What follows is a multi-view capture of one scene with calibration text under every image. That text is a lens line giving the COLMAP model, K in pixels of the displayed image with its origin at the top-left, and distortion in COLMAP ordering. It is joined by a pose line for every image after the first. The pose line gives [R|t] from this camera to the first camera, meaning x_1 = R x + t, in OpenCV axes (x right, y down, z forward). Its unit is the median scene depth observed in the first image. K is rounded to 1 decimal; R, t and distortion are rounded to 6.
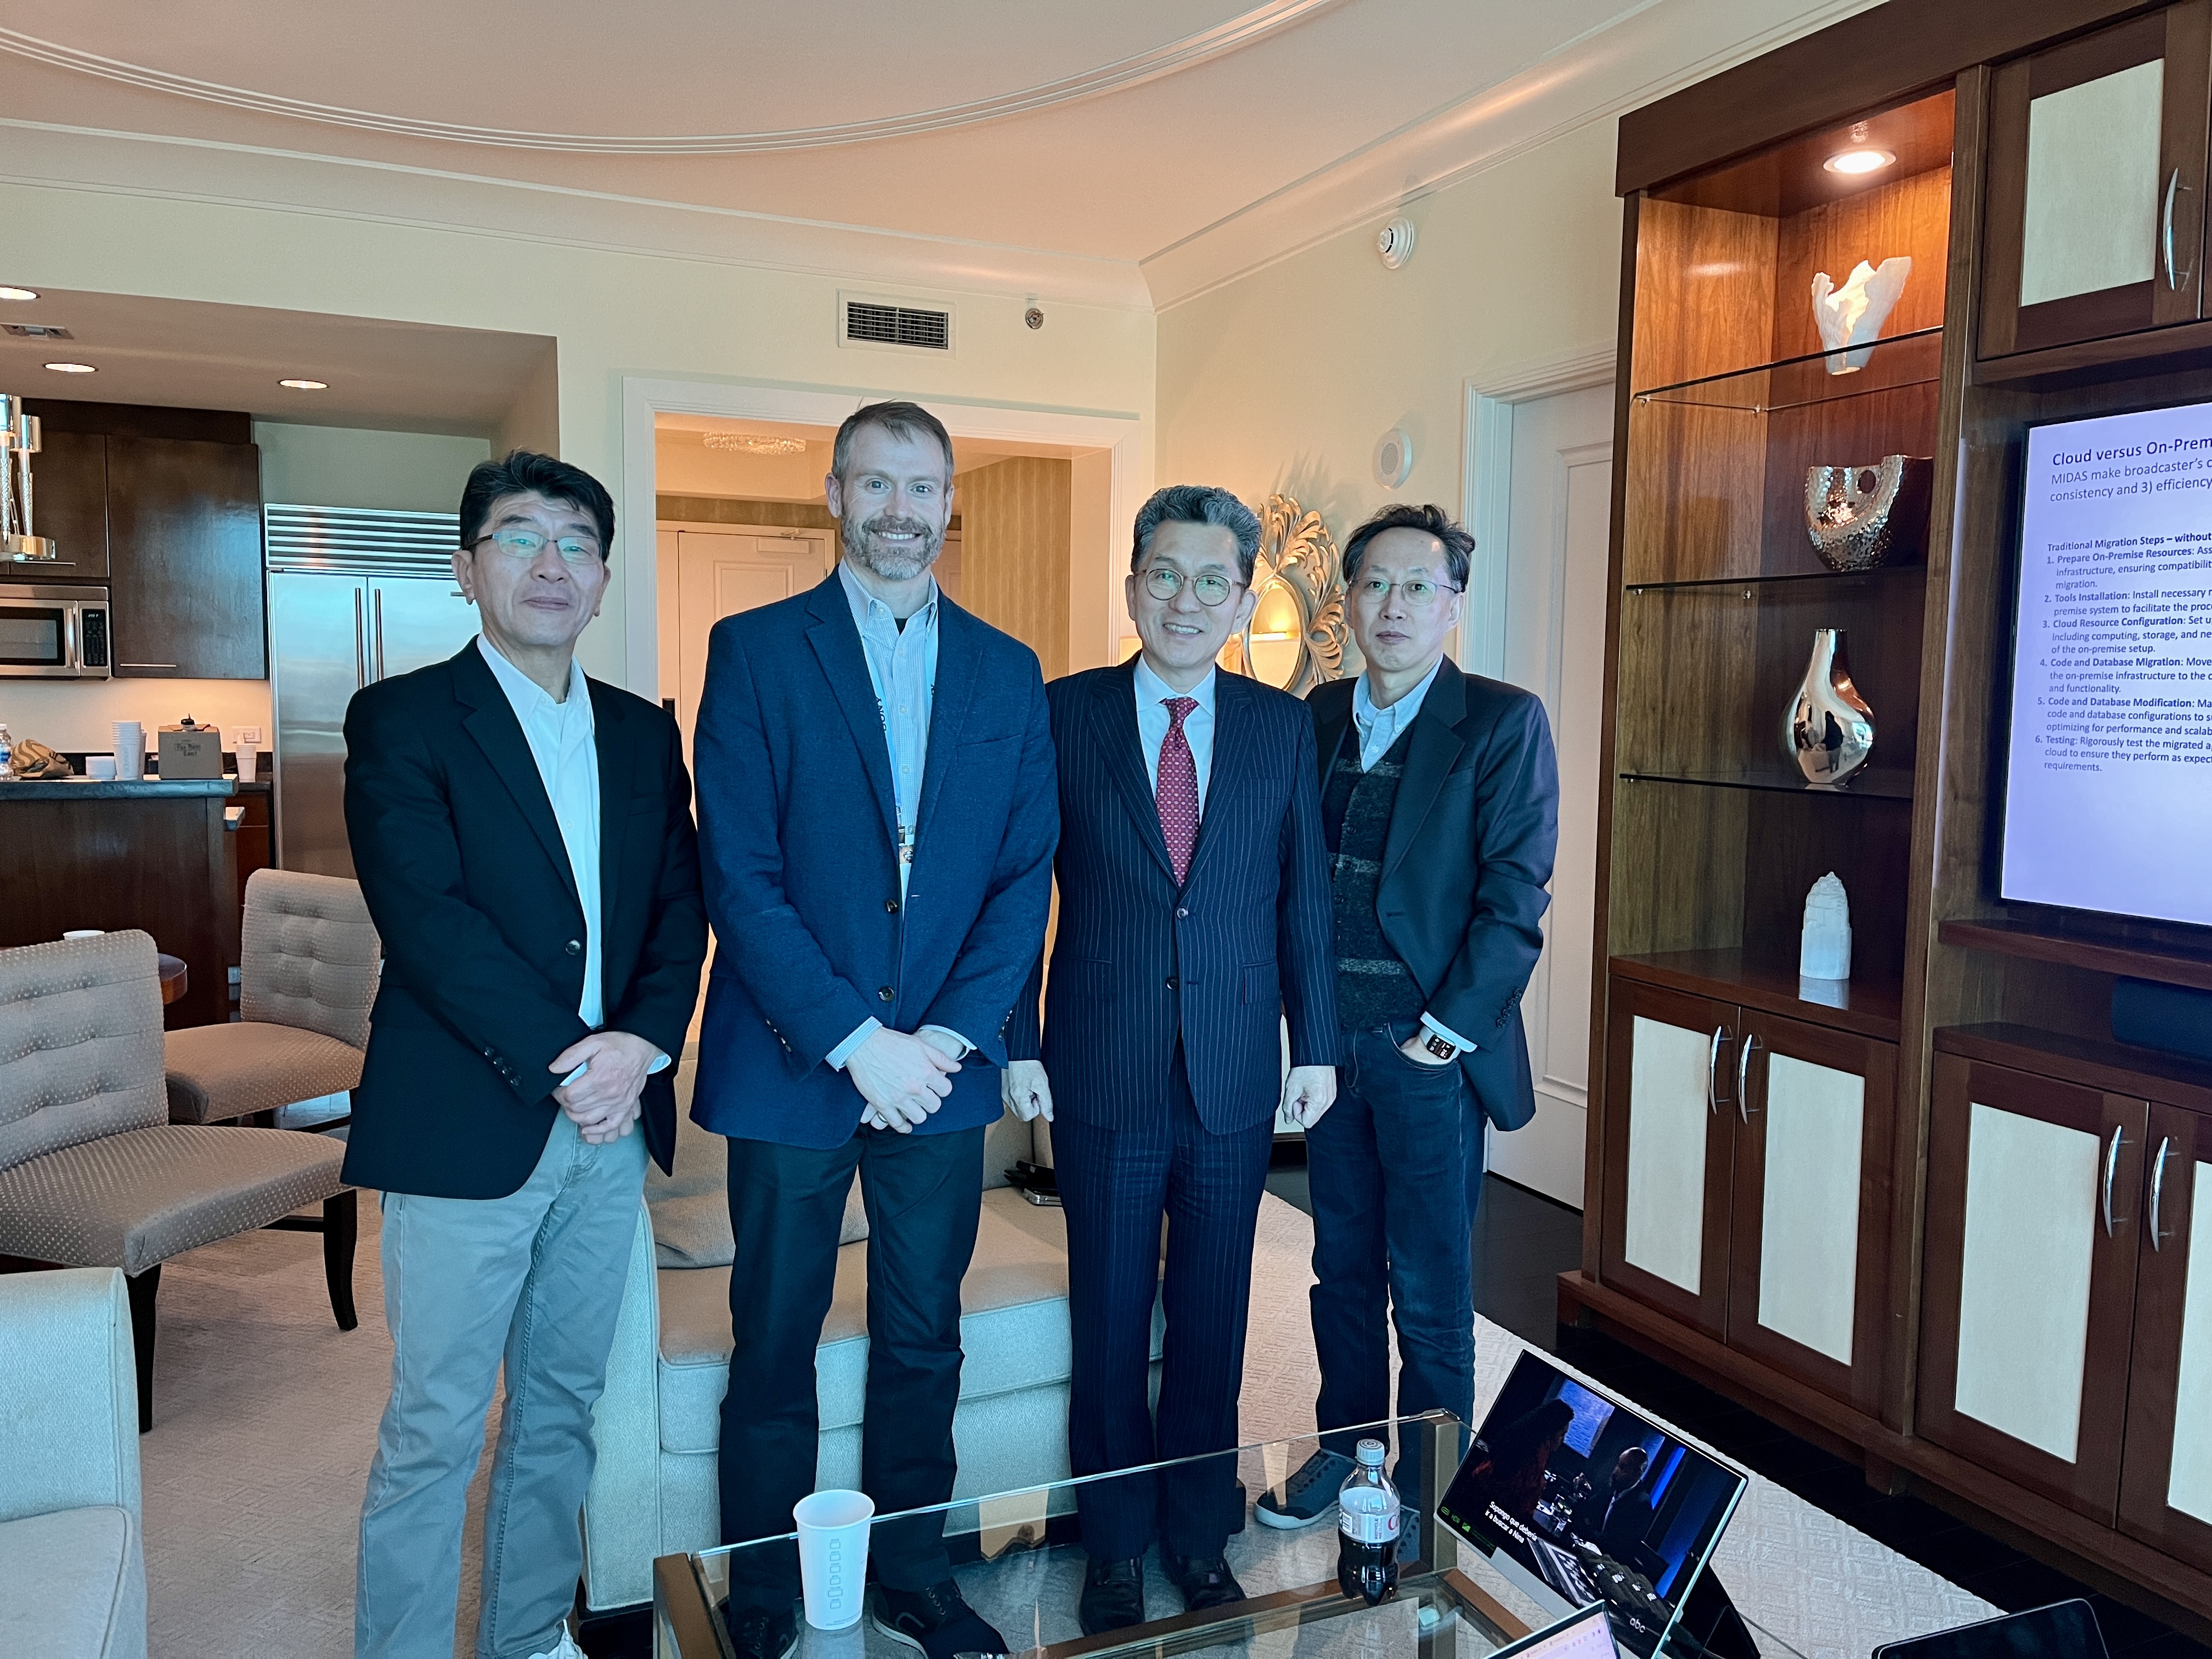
lens RADIAL K [[1715.2, 0, 1099.0], [0, 1715.2, 824.9], [0, 0, 1]] dist [0.074334, -0.111086]
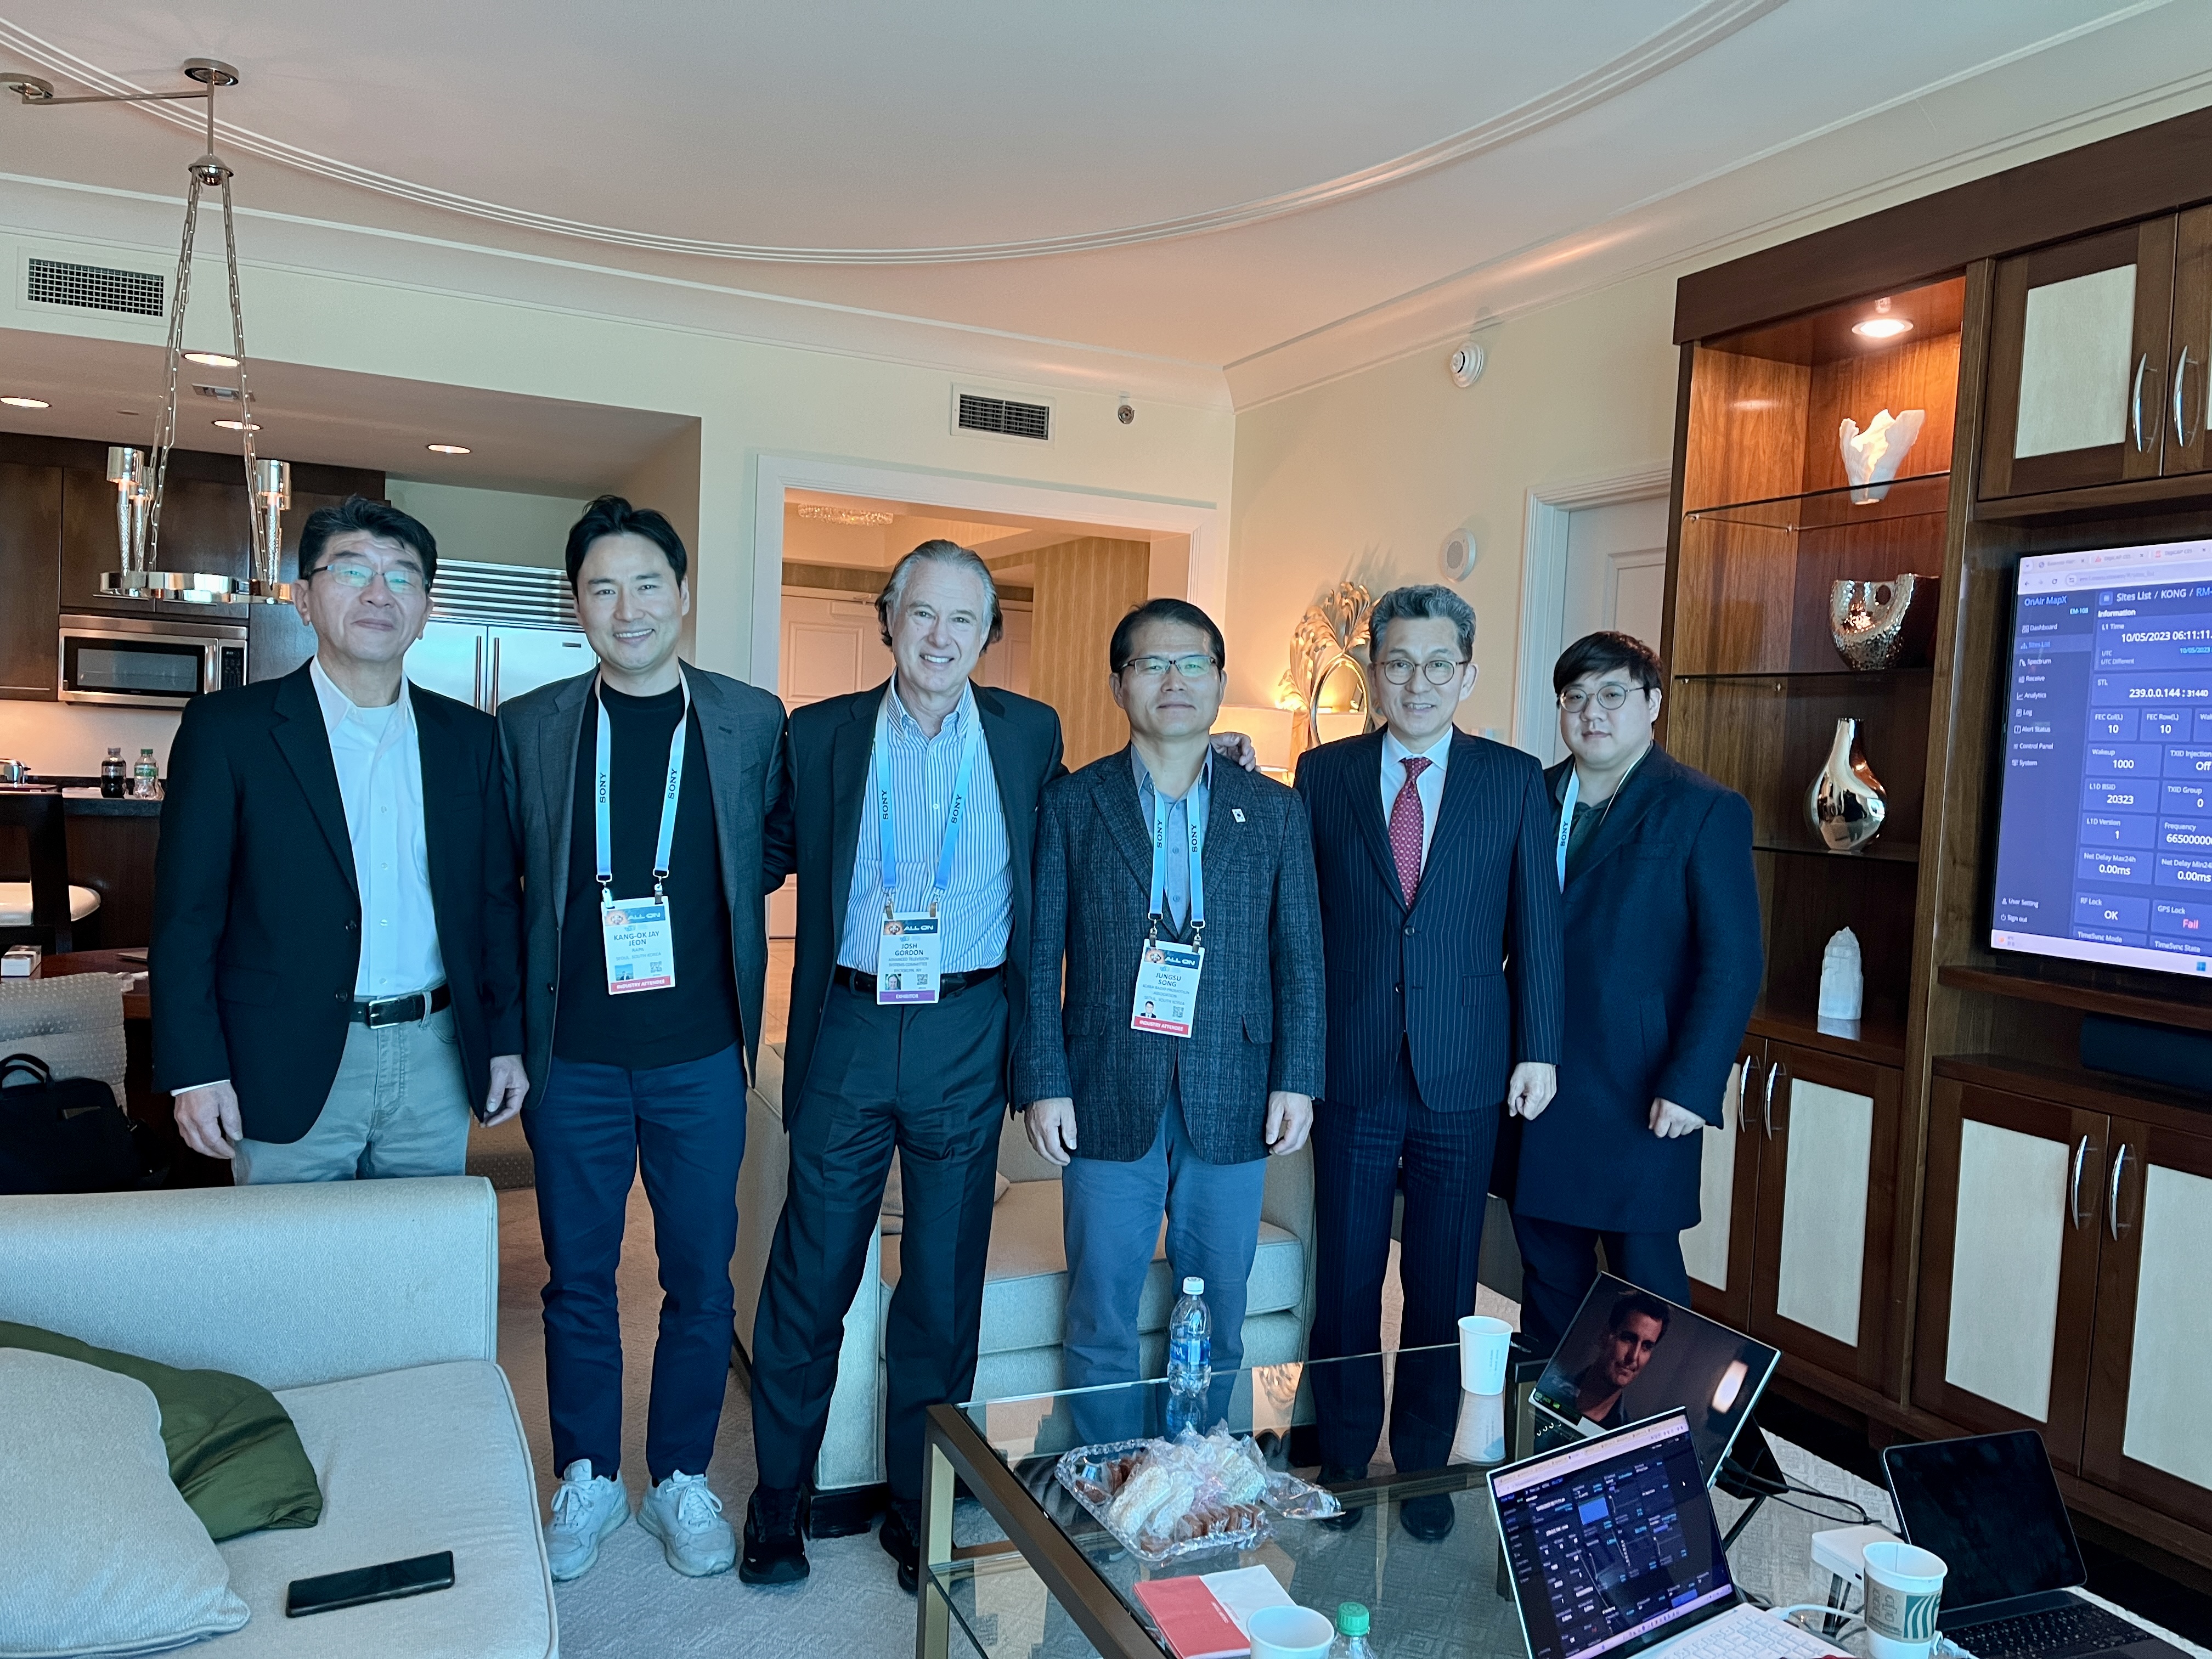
lens RADIAL K [[1715.2, 0, 1116.8], [0, 1715.2, 833.7], [0, 0, 1]] dist [0.074334, -0.111086]
pose [[0.999371, 0.034369, 0.008709, -0.076342], [-0.034041, 0.998796, -0.035312, 0.021560], [-0.009913, 0.034994, 0.999338, -0.153647]]
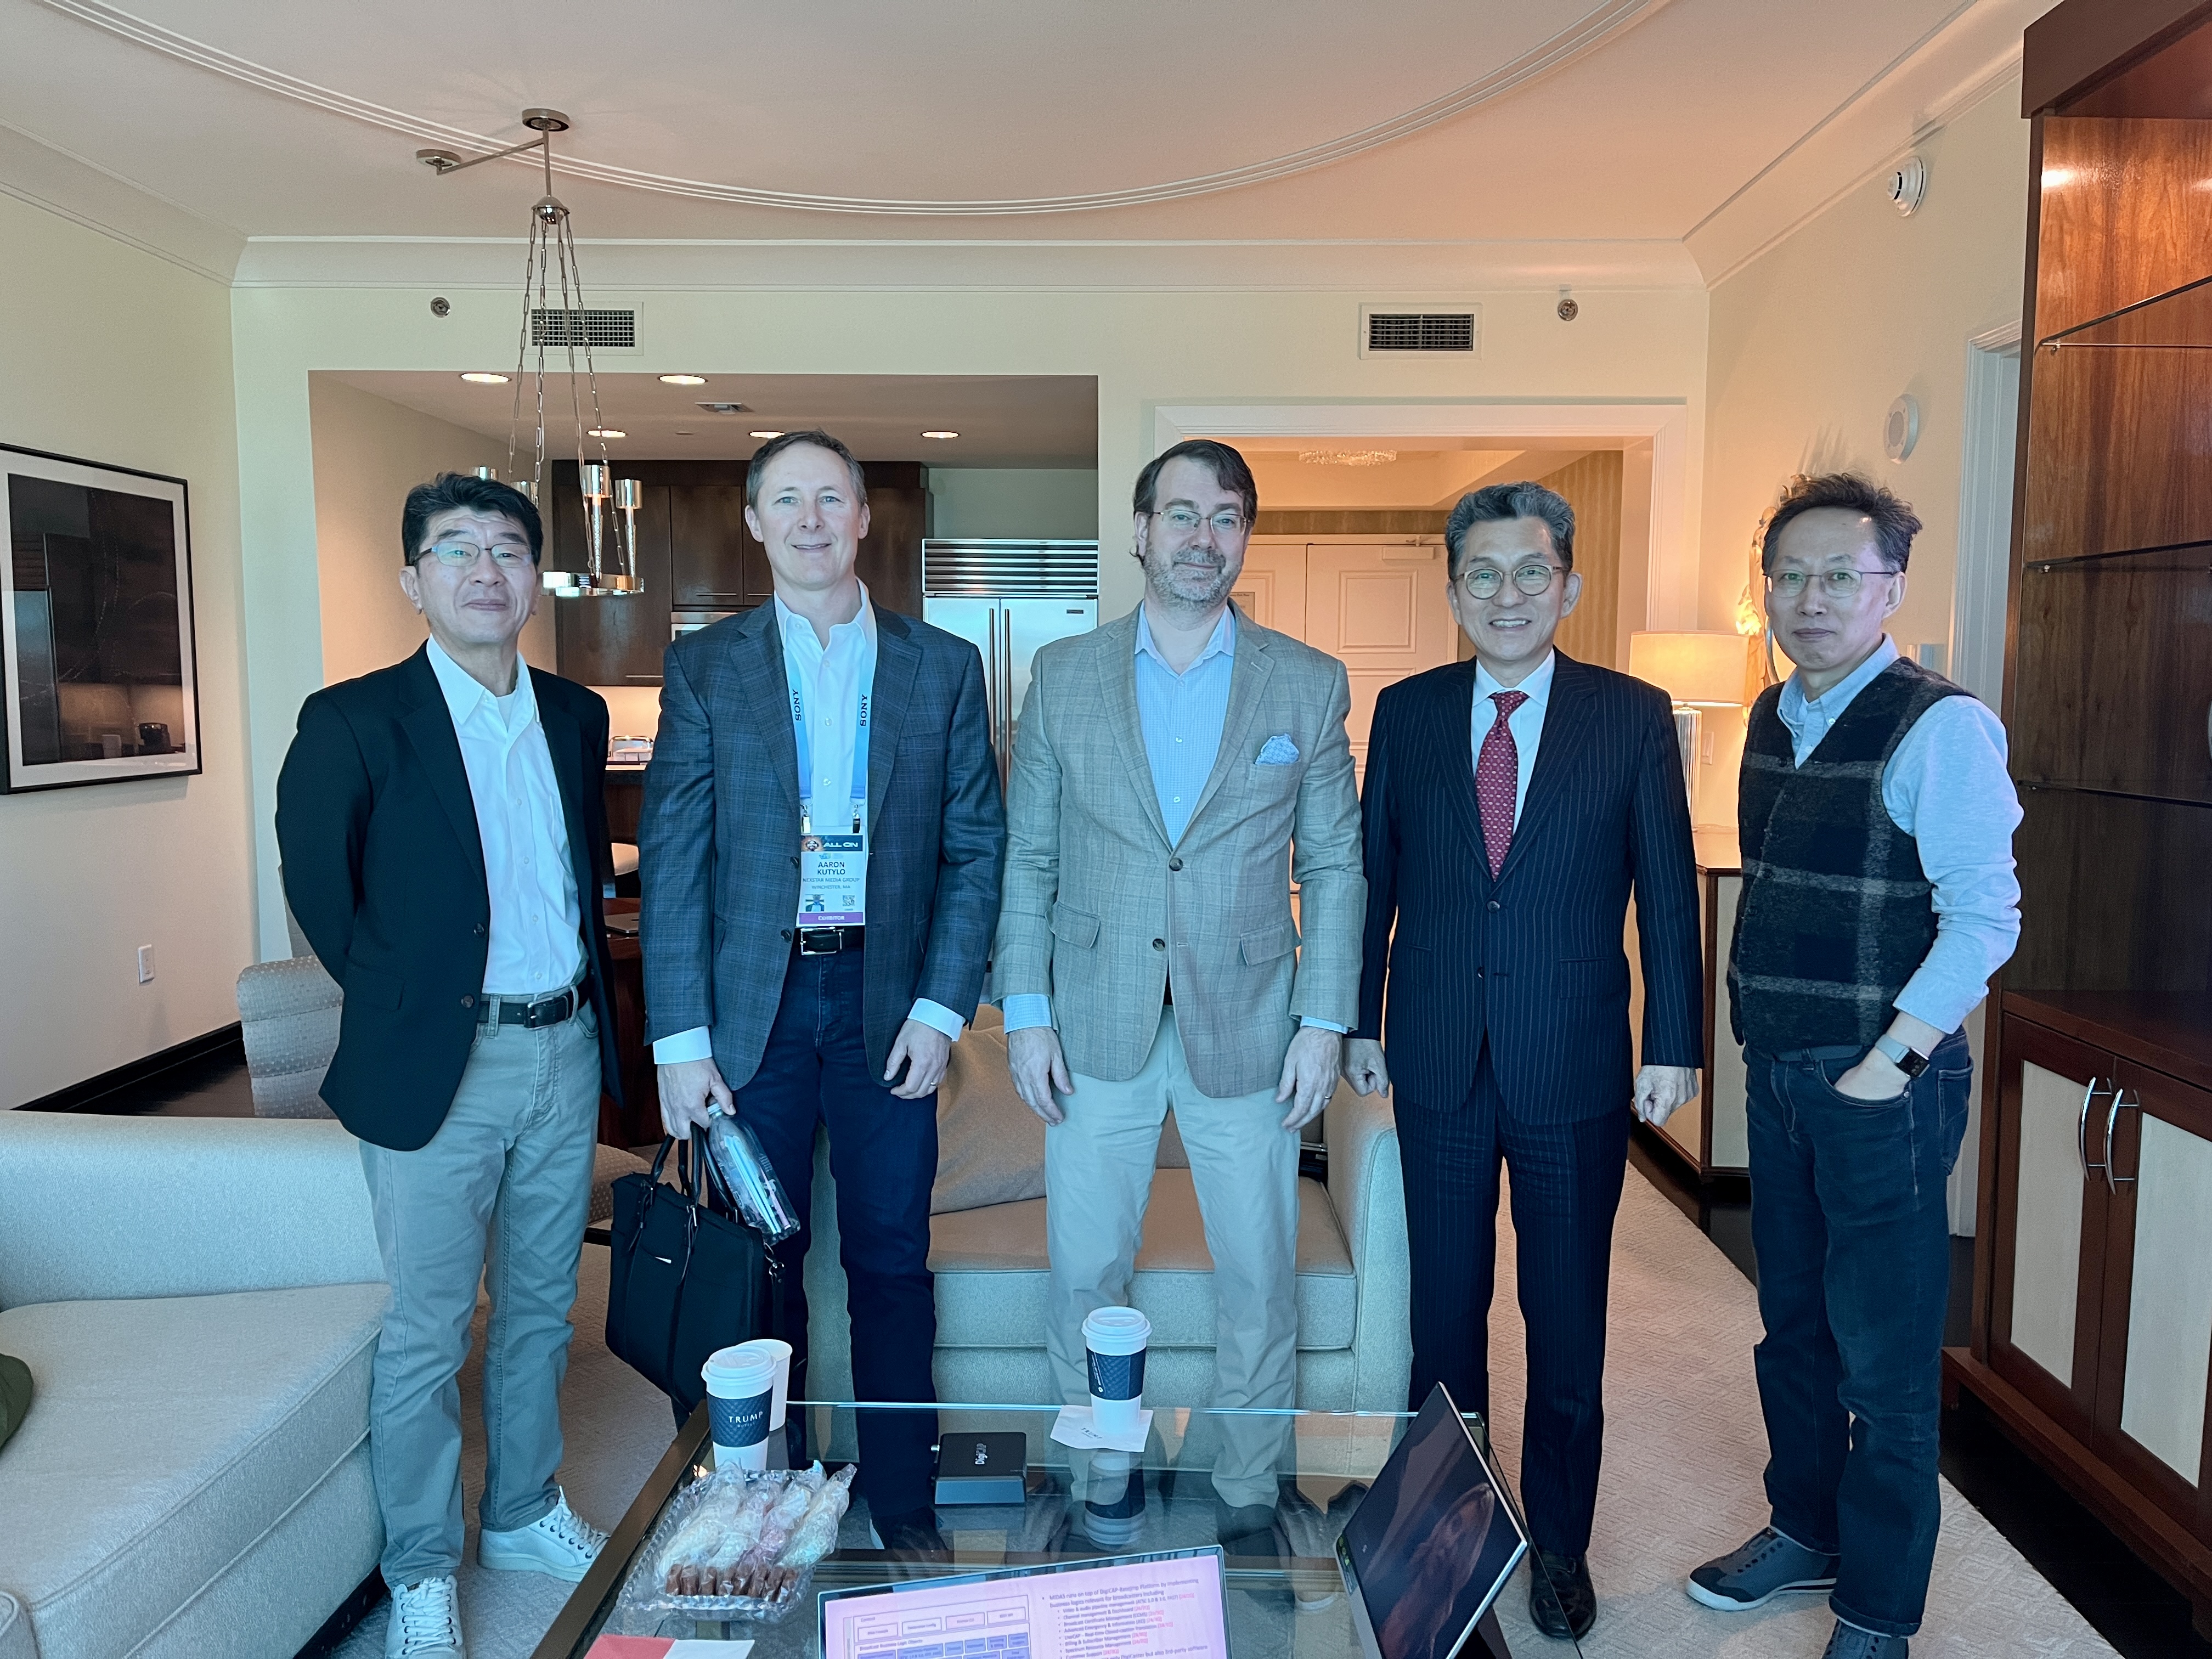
lens RADIAL K [[1715.2, 0, 1070.0], [0, 1715.2, 832.9], [0, 0, 1]] dist [0.074334, -0.111086]
pose [[0.895911, 0.030351, -0.443196, 0.265625], [-0.030894, 0.999505, 0.005997, 0.006541], [0.443159, 0.008319, 0.896404, 0.009239]]
